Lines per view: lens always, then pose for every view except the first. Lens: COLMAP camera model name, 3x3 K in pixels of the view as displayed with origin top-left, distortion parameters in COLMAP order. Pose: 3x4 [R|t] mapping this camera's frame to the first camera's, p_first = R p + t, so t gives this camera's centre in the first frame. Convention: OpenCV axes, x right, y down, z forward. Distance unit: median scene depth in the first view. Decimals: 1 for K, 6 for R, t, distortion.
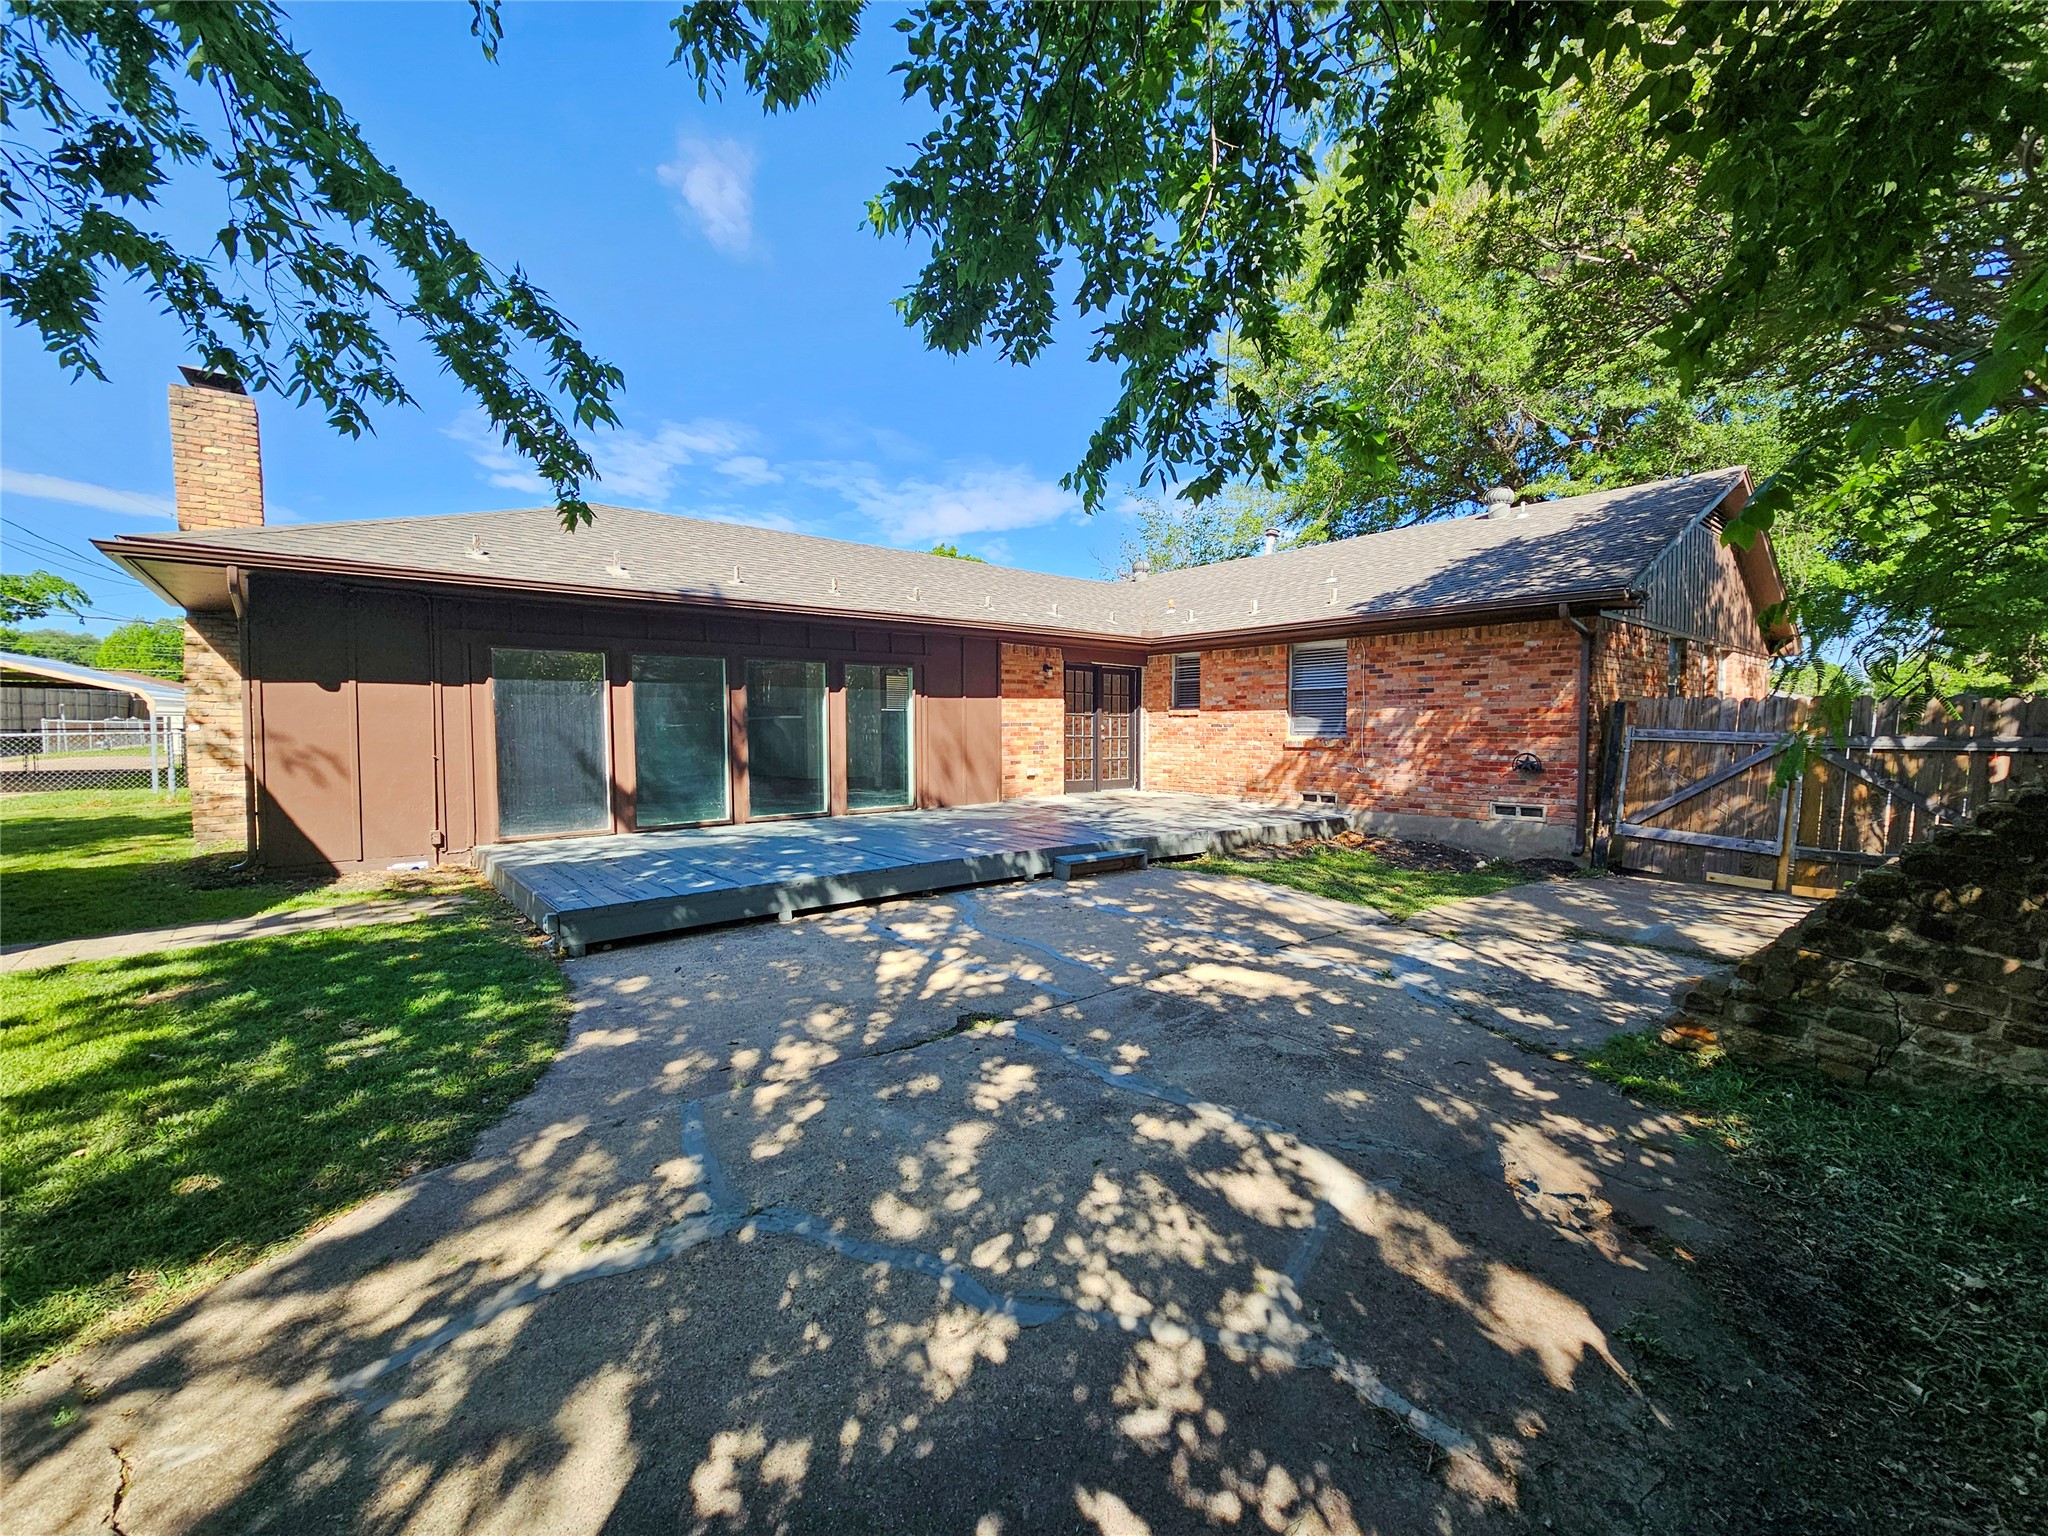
lens RADIAL K [[830.5, 0, 1024.0], [0, 830.5, 768.0], [0, 0, 1]] dist [-0.008780, 0.000005]
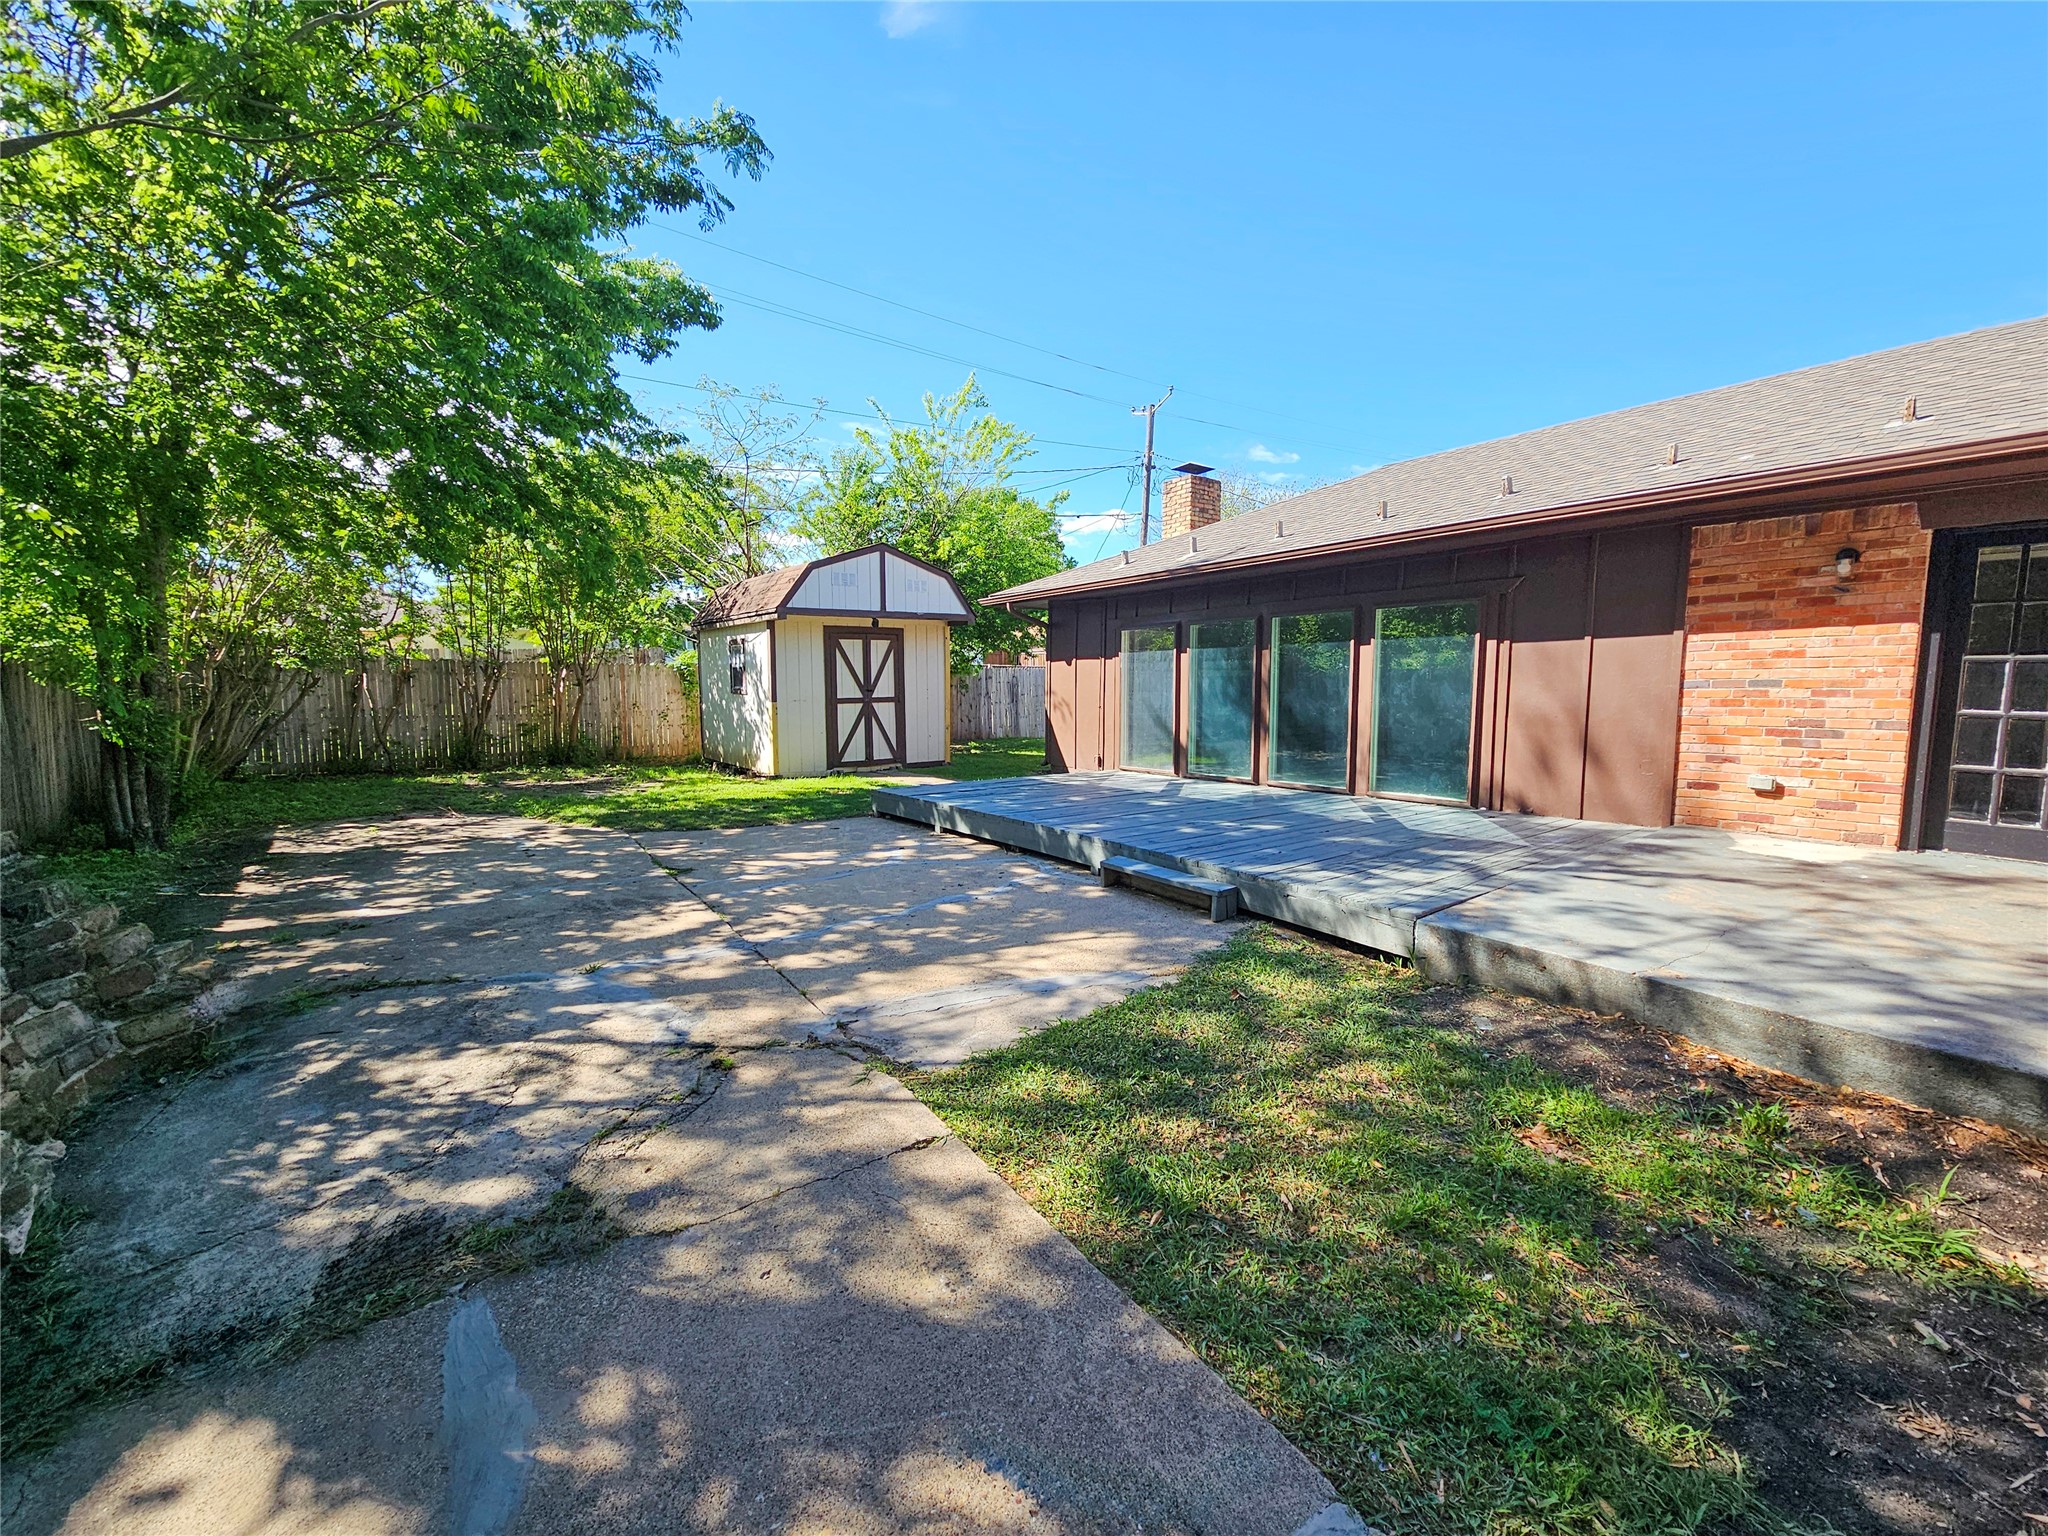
lens RADIAL K [[830.5, 0, 1024.0], [0, 830.5, 768.0], [0, 0, 1]] dist [-0.008780, 0.000005]
pose [[-0.051350, 0.098493, -0.993812, 0.828204], [-0.050785, 0.993580, 0.101094, -0.049432], [0.997389, 0.055662, -0.046018, 0.970719]]
